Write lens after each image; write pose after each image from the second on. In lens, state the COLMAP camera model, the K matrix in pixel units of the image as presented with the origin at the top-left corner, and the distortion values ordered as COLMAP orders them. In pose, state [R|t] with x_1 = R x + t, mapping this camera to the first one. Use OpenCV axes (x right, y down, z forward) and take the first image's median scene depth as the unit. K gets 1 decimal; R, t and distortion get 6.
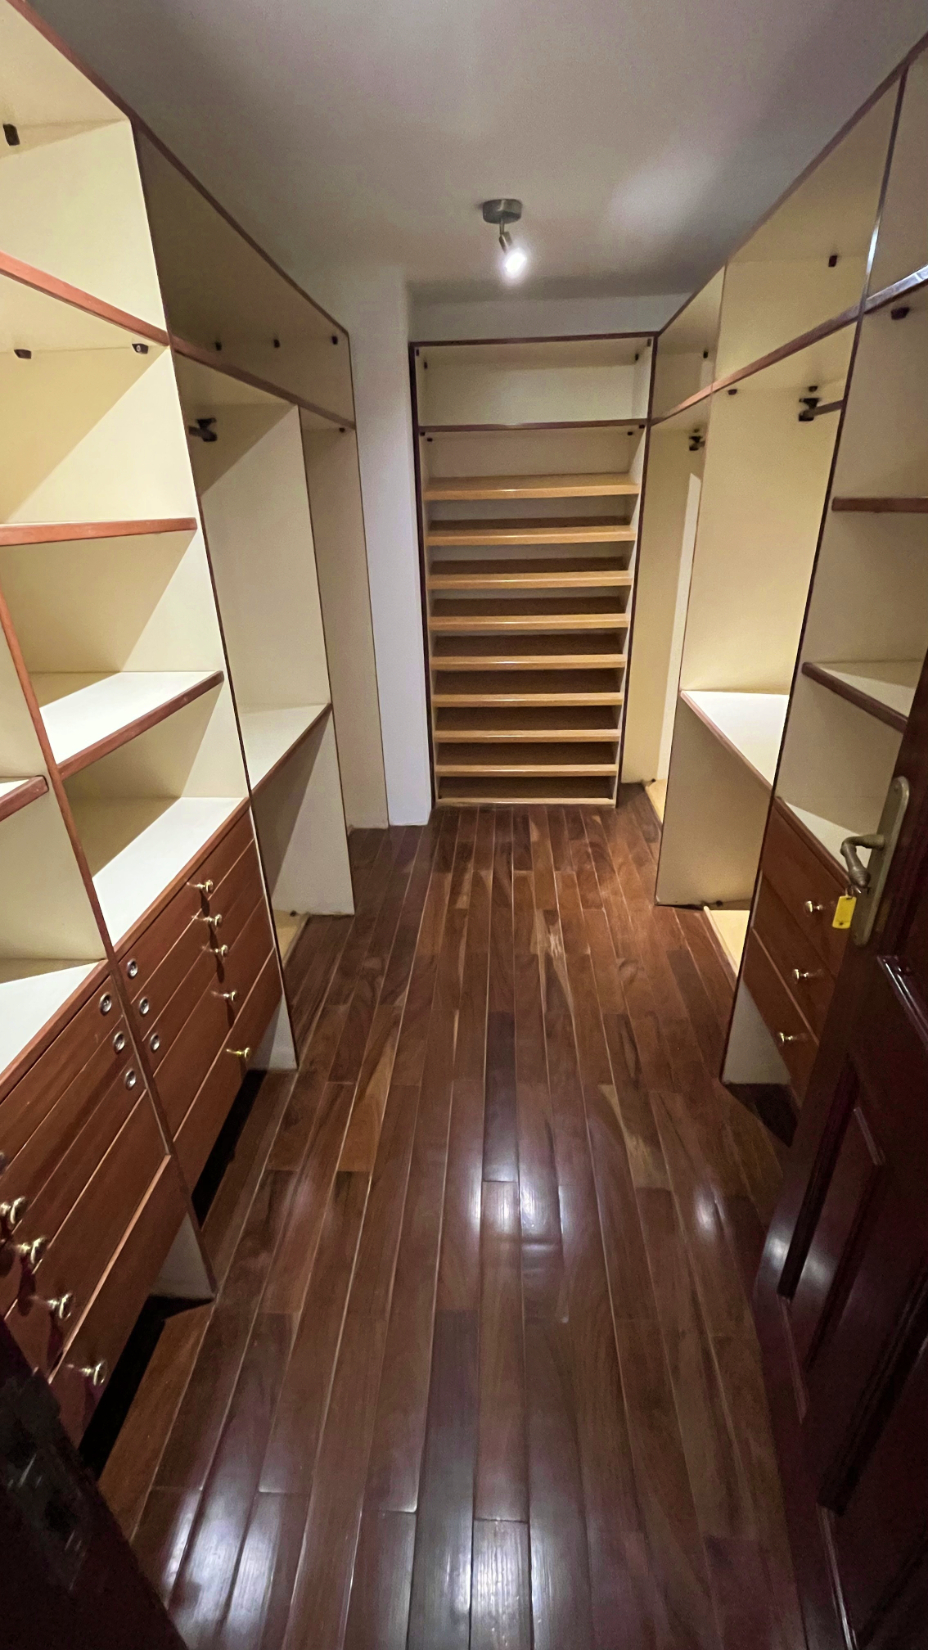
lens RADIAL K [[666.3, 0, 464.0], [0, 666.3, 825.0], [0, 0, 1]] dist [0.001929, 0.000013]
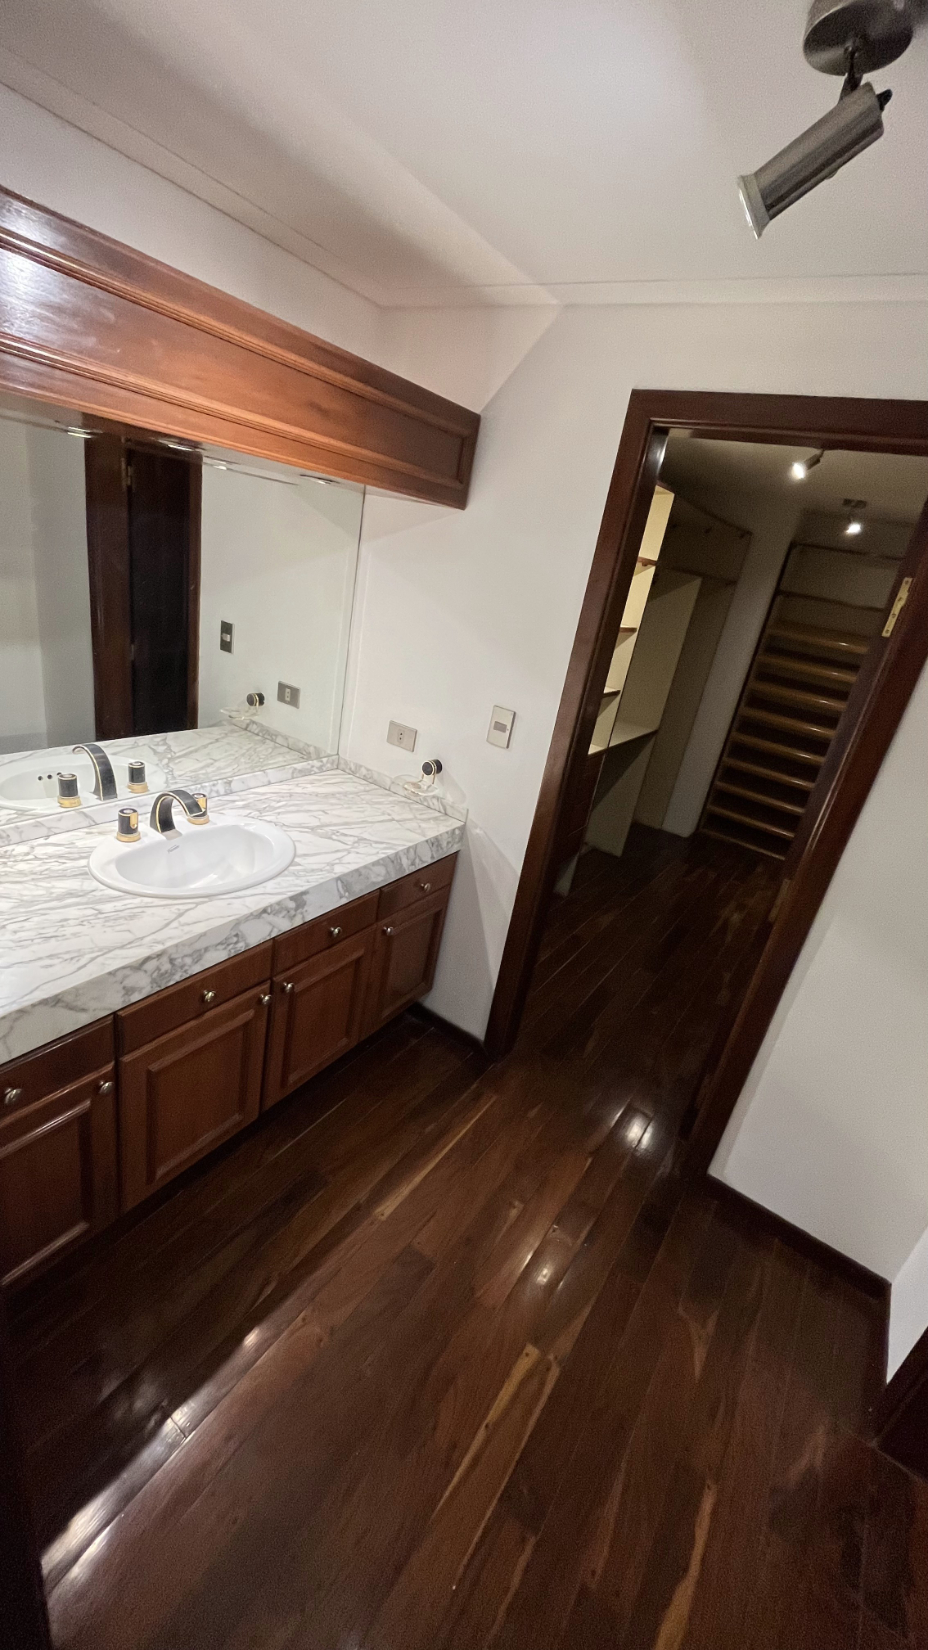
lens RADIAL K [[666.3, 0, 460.2], [0, 666.3, 822.6], [0, 0, 1]] dist [0.001929, 0.000013]
pose [[0.841401, 0.350523, -0.411313, 0.129596], [-0.391276, 0.920130, -0.016271, 0.206688], [0.372758, 0.174627, 0.911349, -0.569001]]
